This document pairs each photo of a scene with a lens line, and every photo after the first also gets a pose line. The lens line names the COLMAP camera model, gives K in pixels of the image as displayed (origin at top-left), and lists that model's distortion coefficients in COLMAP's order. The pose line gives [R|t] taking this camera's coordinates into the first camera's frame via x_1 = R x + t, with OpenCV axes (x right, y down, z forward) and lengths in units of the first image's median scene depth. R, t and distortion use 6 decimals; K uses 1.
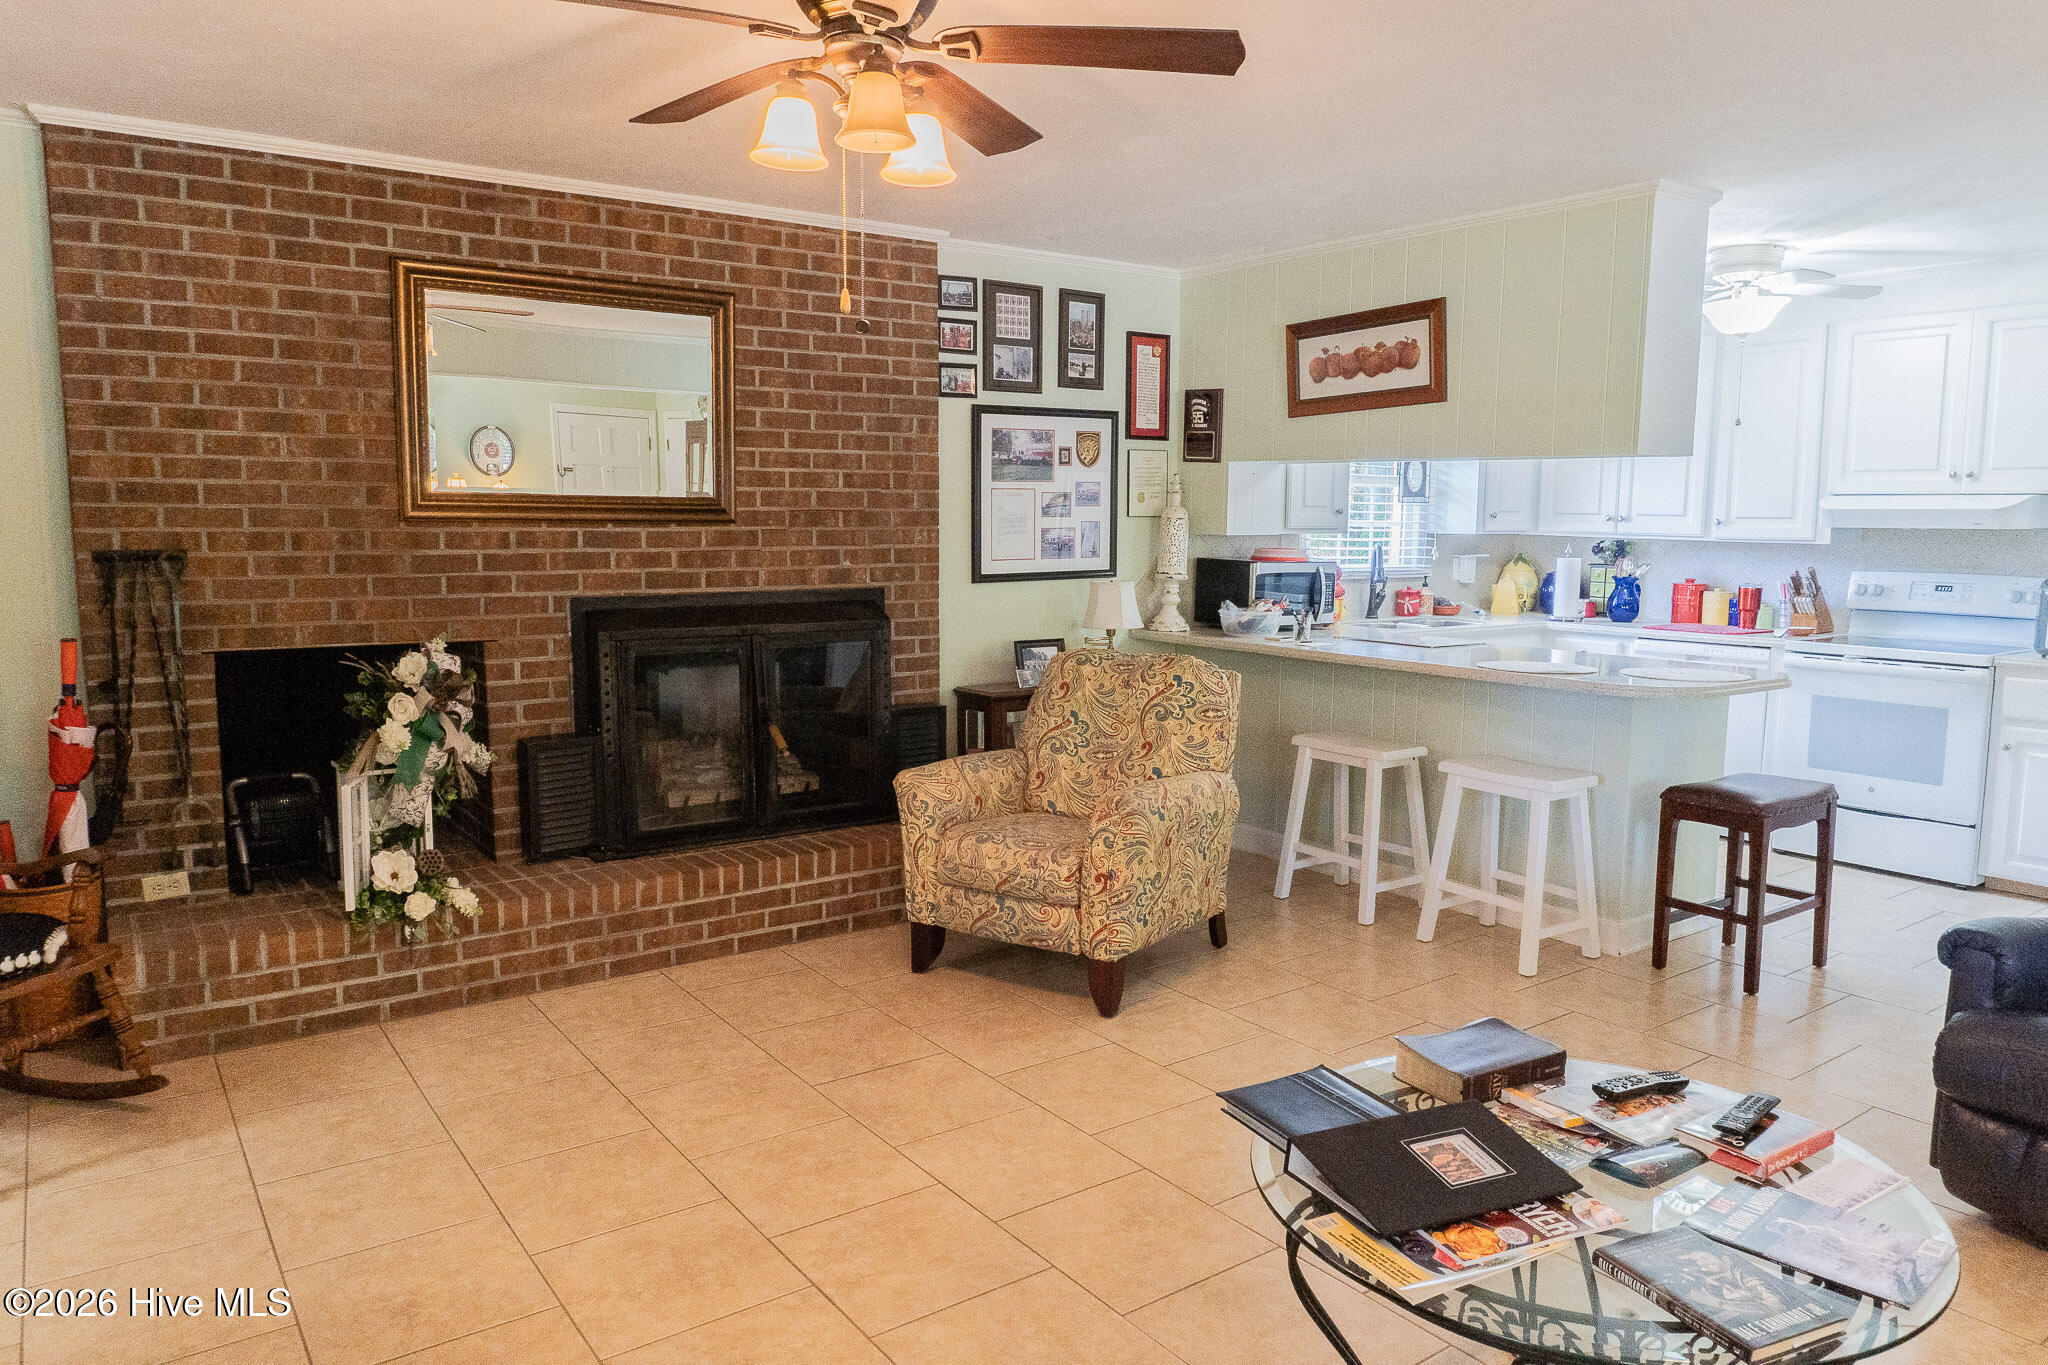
lens RADIAL K [[1356.7, 0, 1017.3], [0, 1356.7, 690.1], [0, 0, 1]] dist [-0.027070, 0.000730]
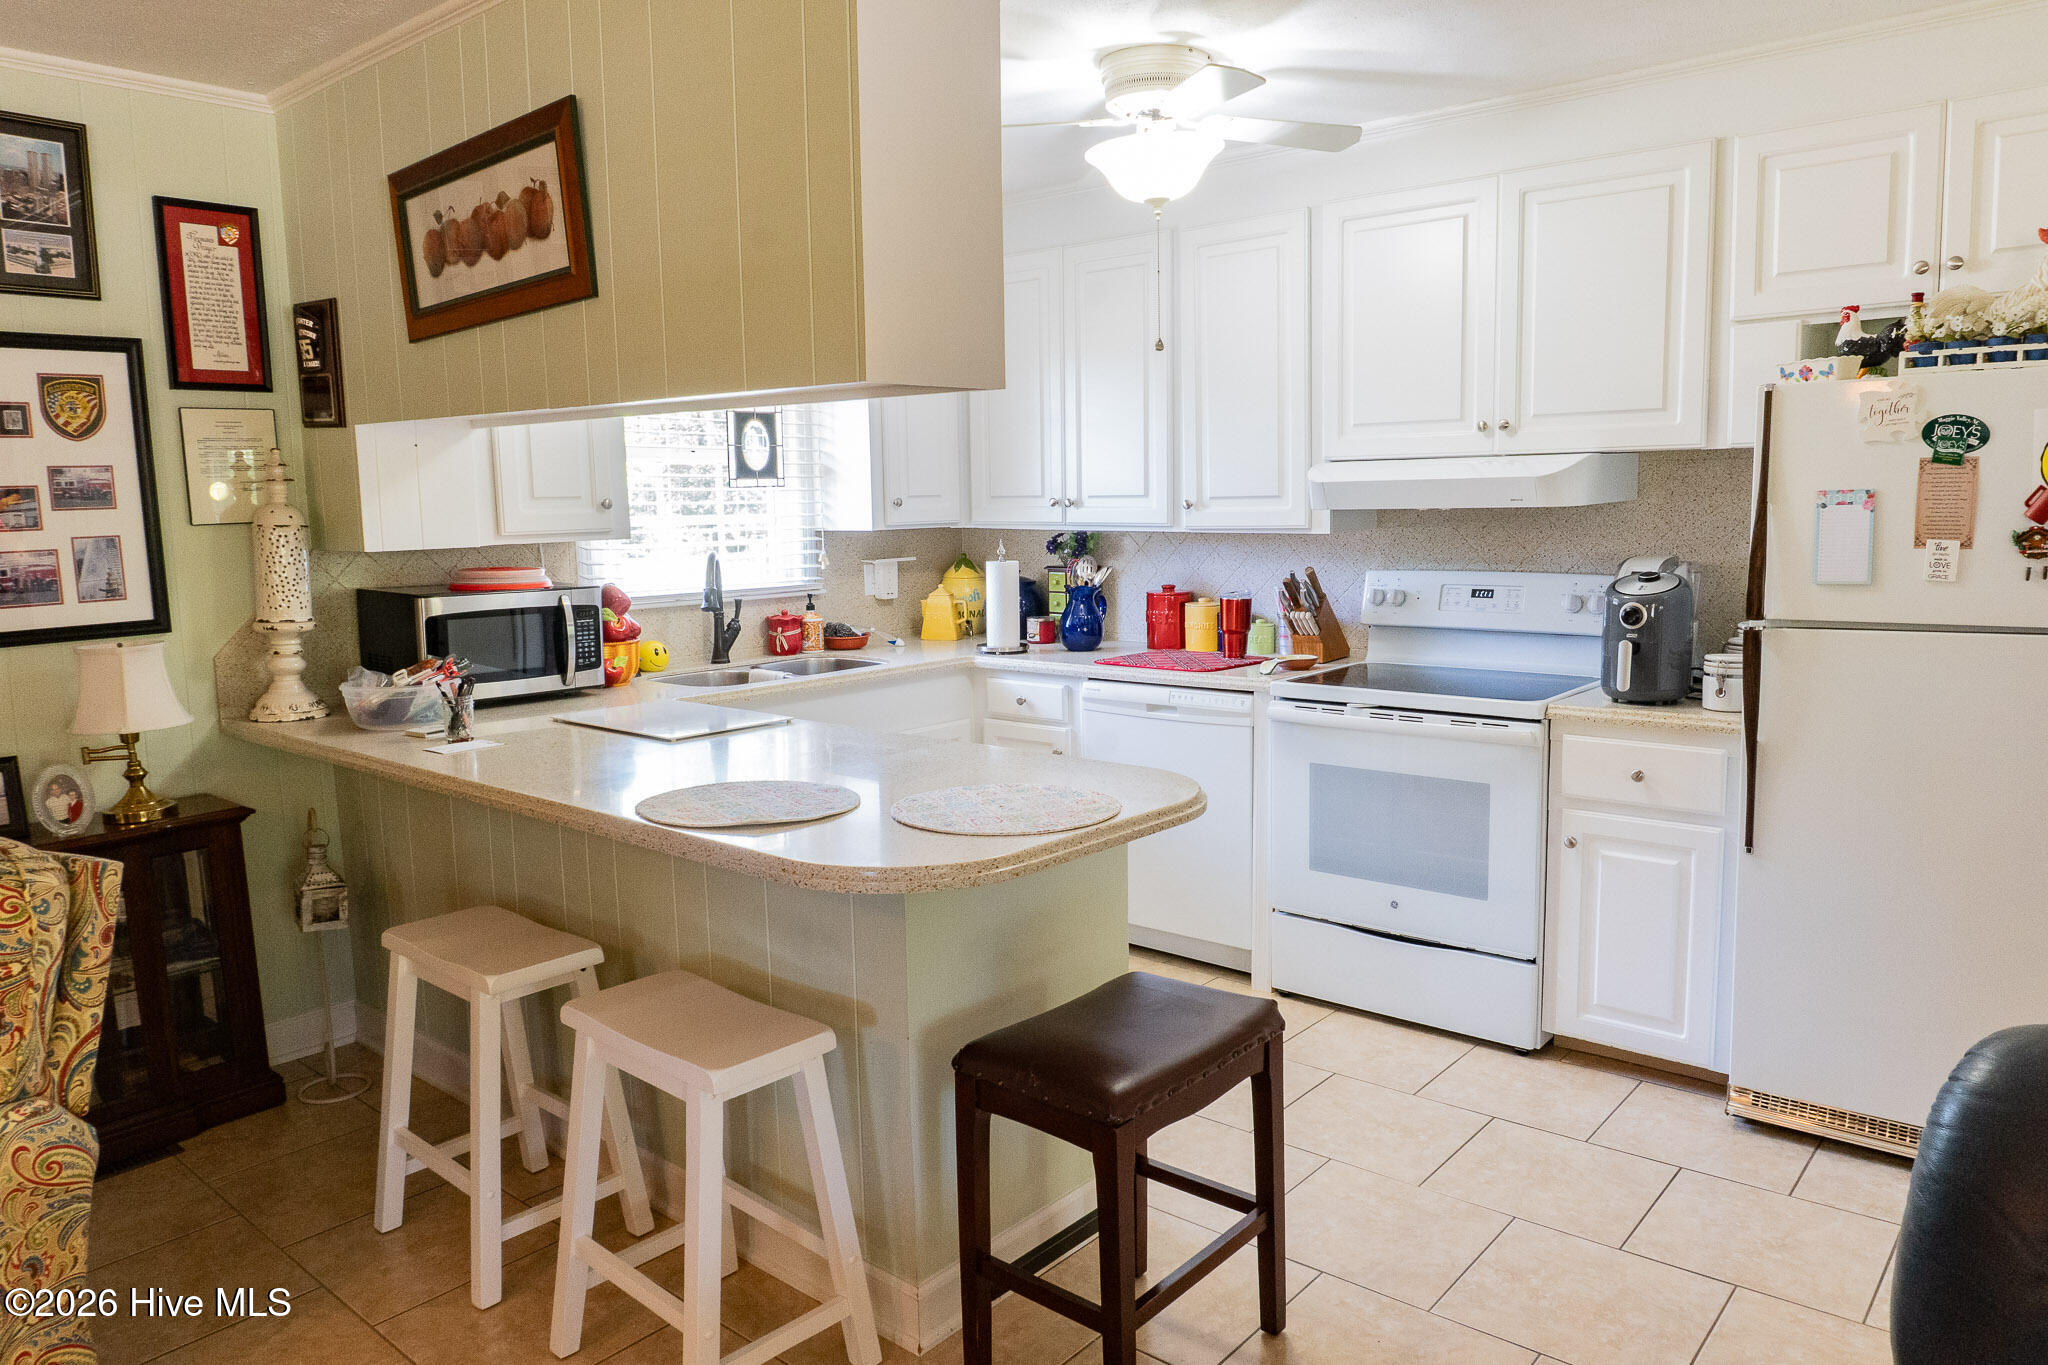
lens RADIAL K [[1356.7, 0, 1017.3], [0, 1356.7, 690.1], [0, 0, 1]] dist [-0.027070, 0.000730]
pose [[0.970337, -0.055895, 0.235204, 0.284427], [0.053626, 0.998432, 0.016039, -0.048903], [-0.235732, -0.002950, 0.971814, 0.368525]]
